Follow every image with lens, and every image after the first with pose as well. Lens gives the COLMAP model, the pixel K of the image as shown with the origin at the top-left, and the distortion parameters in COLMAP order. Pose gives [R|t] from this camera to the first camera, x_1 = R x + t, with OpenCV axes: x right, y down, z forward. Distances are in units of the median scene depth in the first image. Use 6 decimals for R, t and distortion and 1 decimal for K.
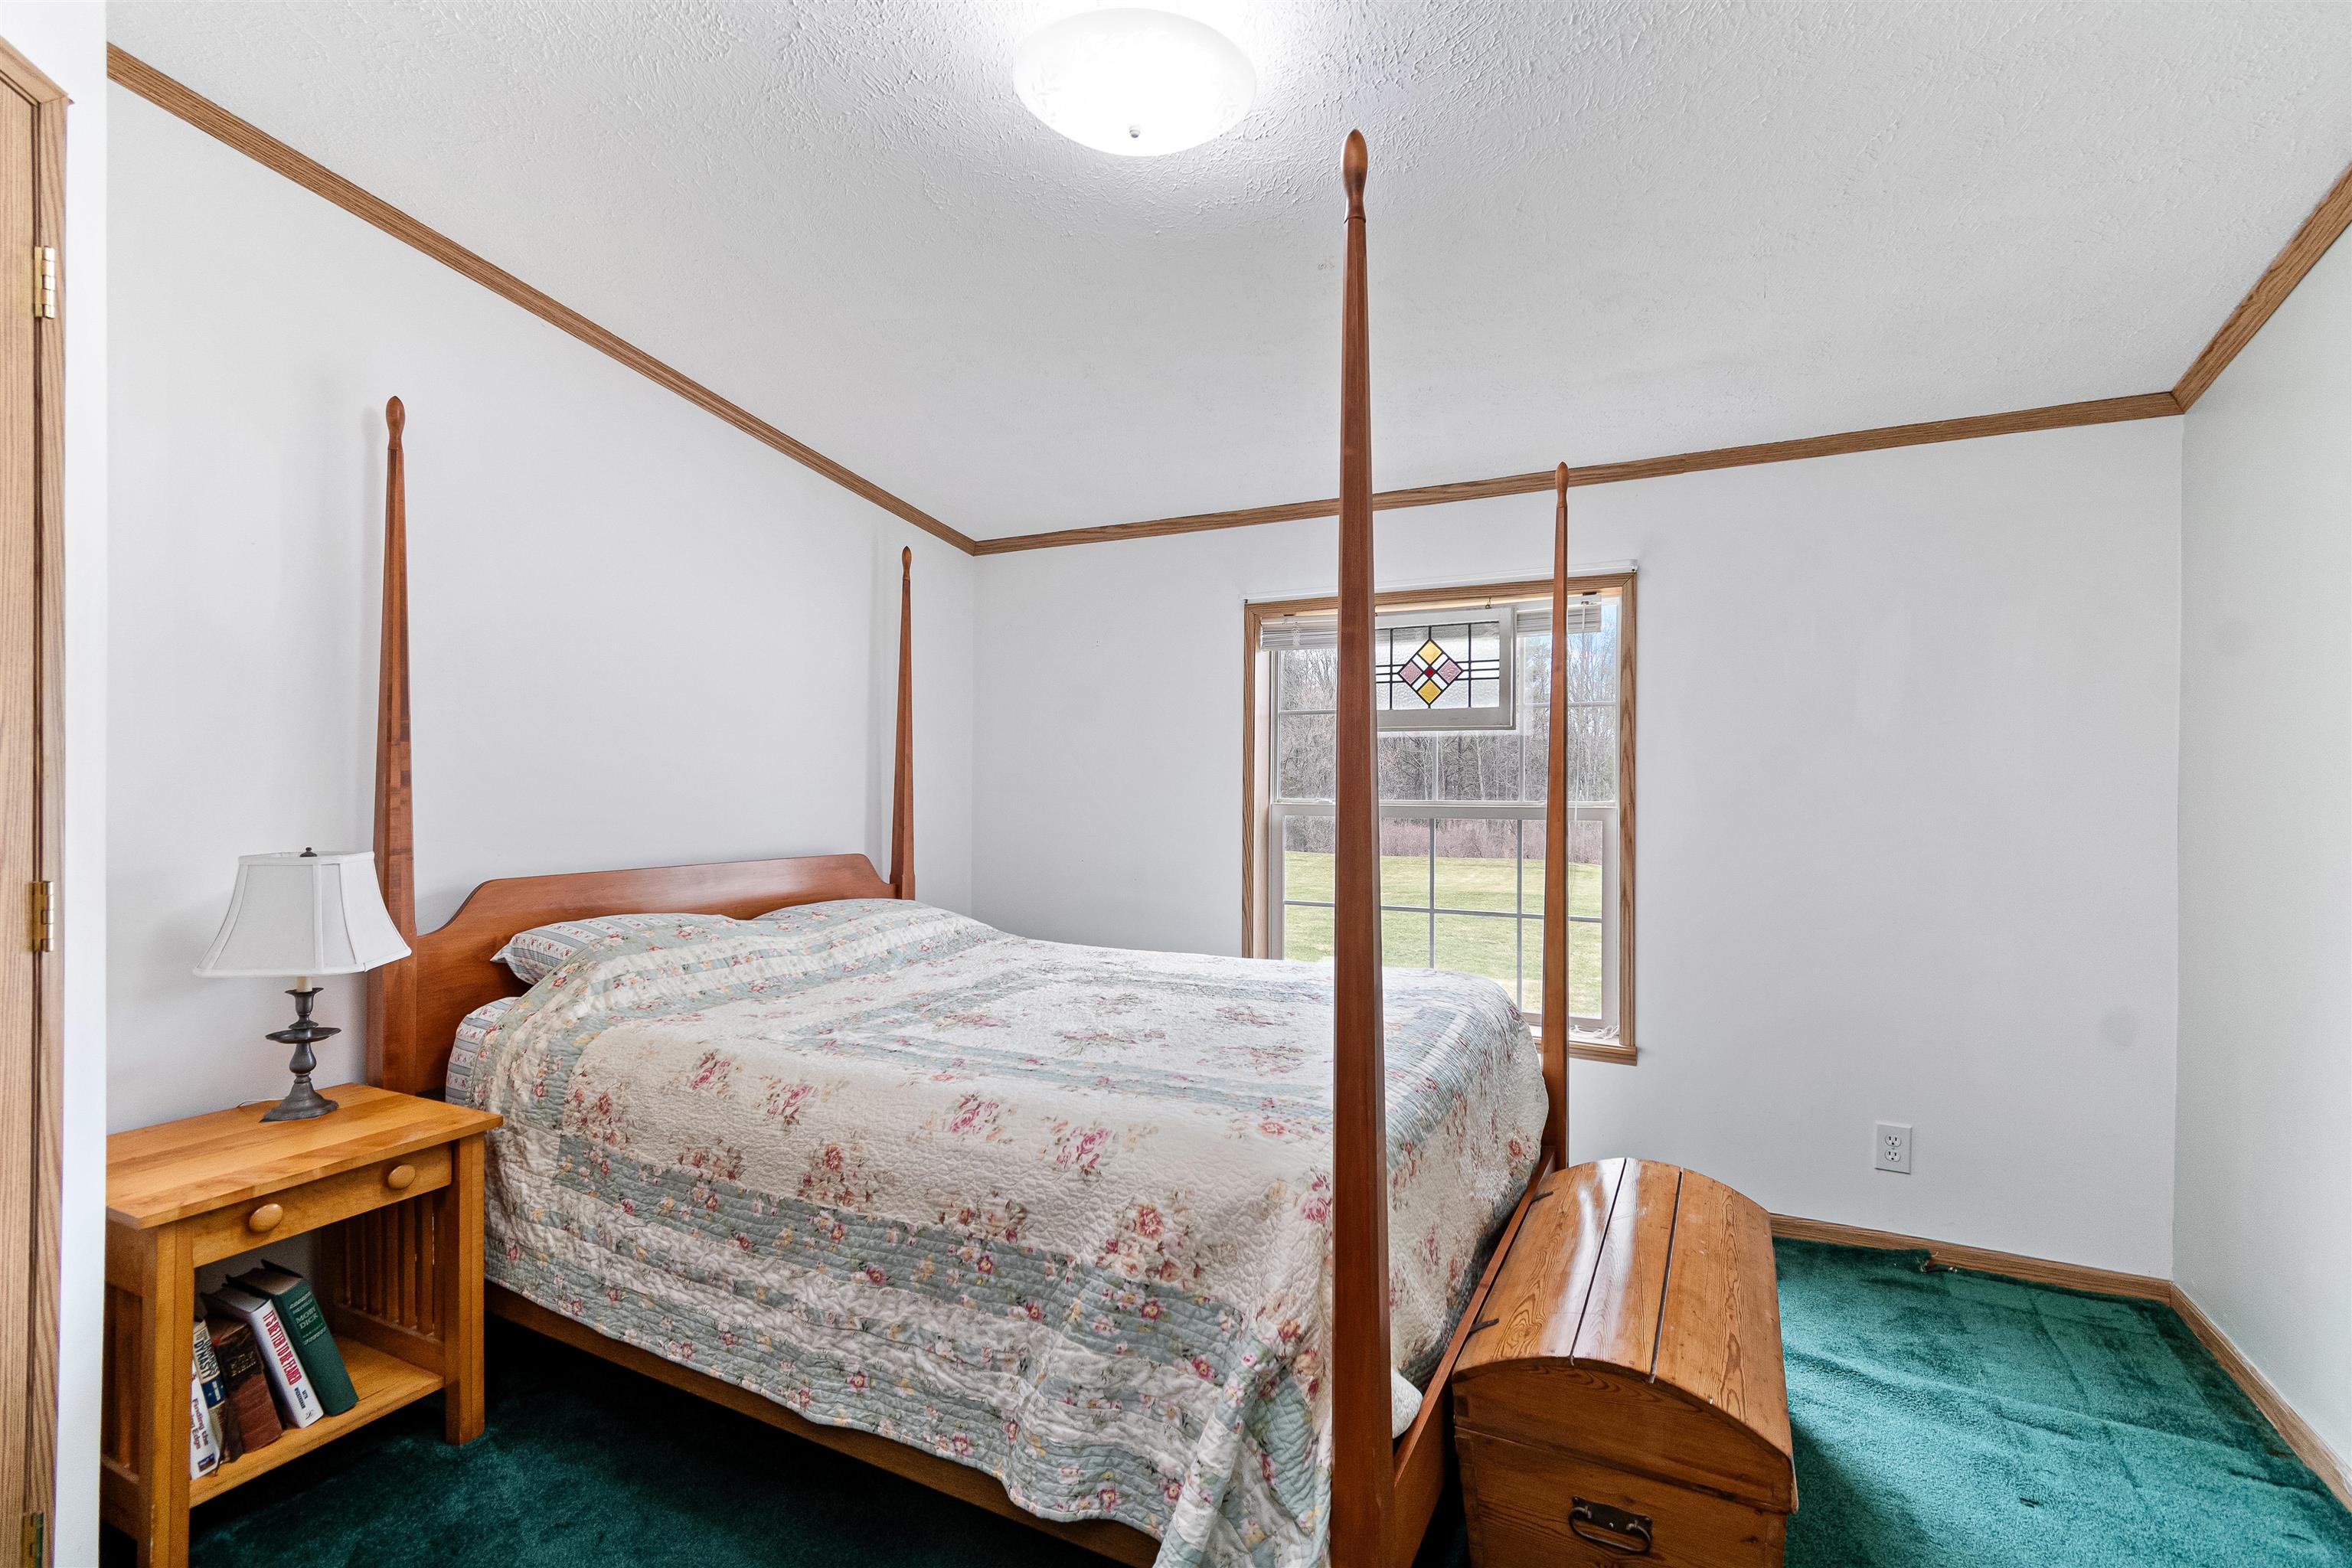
lens RADIAL K [[1046.0, 0, 1176.0], [0, 1046.0, 784.0], [0, 0, 1]] dist [0.013255, -0.005523]
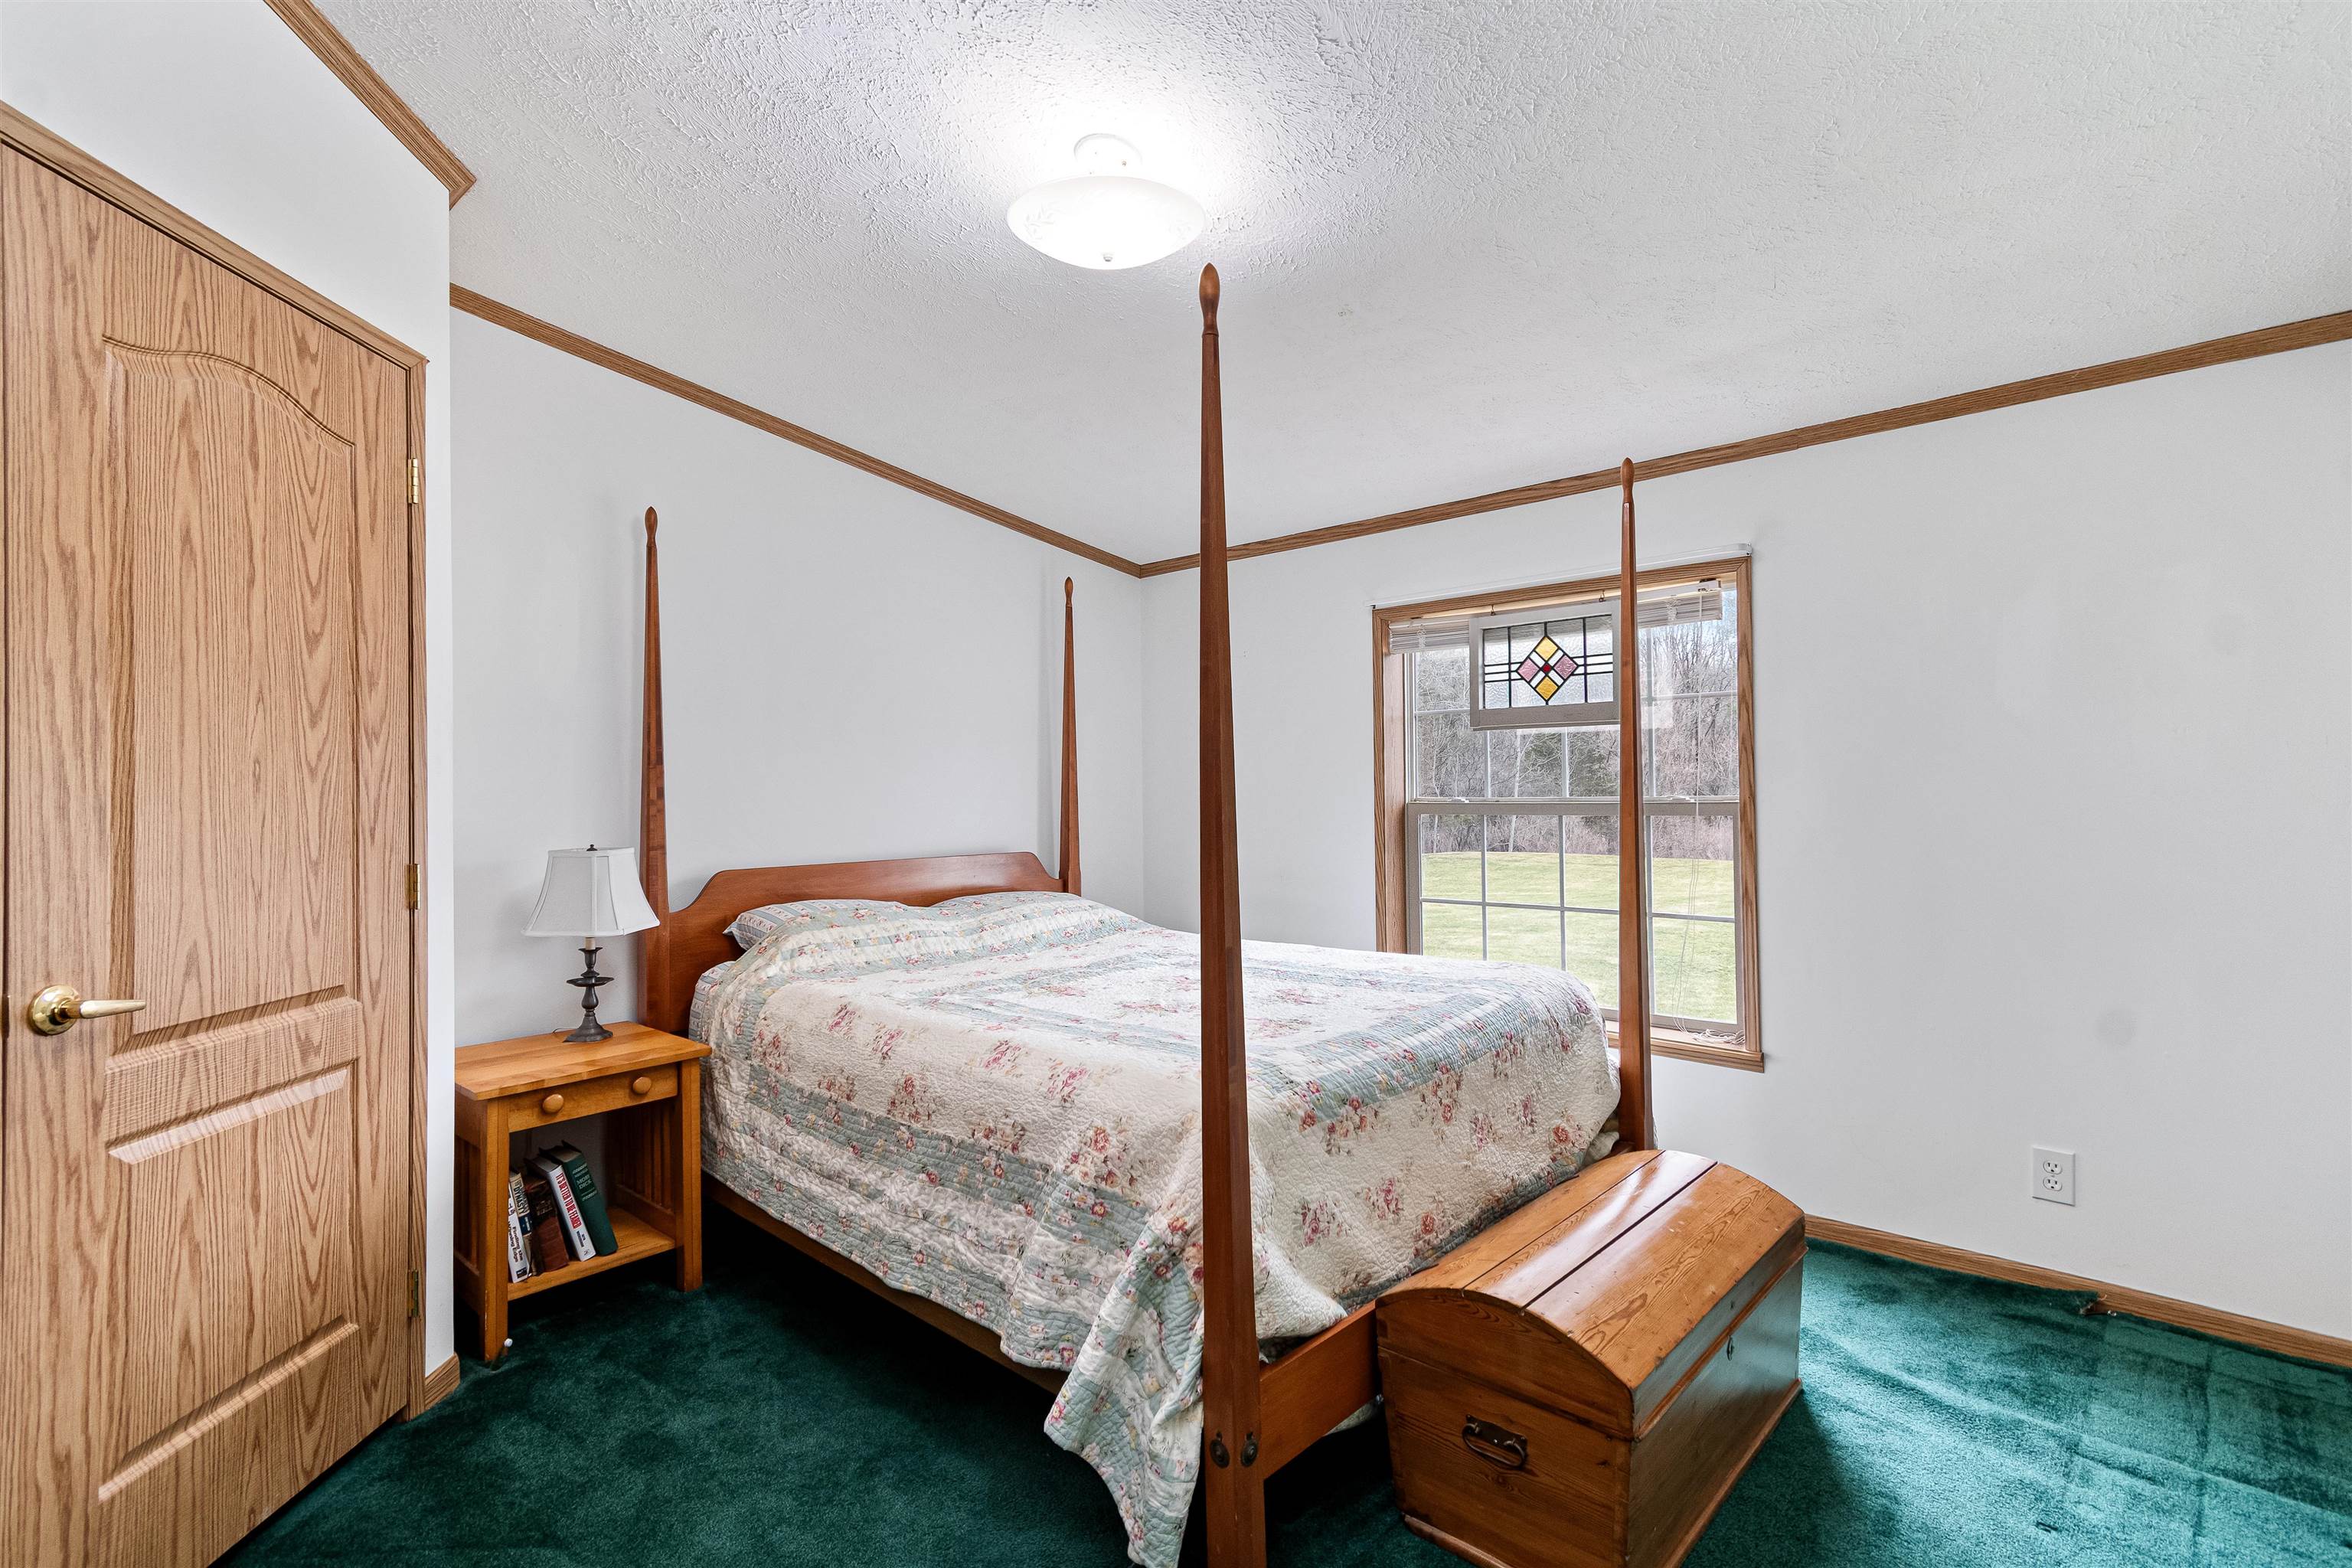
lens RADIAL K [[1104.8, 0, 1172.7], [0, 1104.8, 770.3], [0, 0, 1]] dist [0.009497, -0.000055]
pose [[0.959004, -0.022380, -0.282509, 0.342582], [0.018515, 0.999695, -0.016343, 0.001025], [0.282788, 0.010443, 0.959126, -0.189509]]
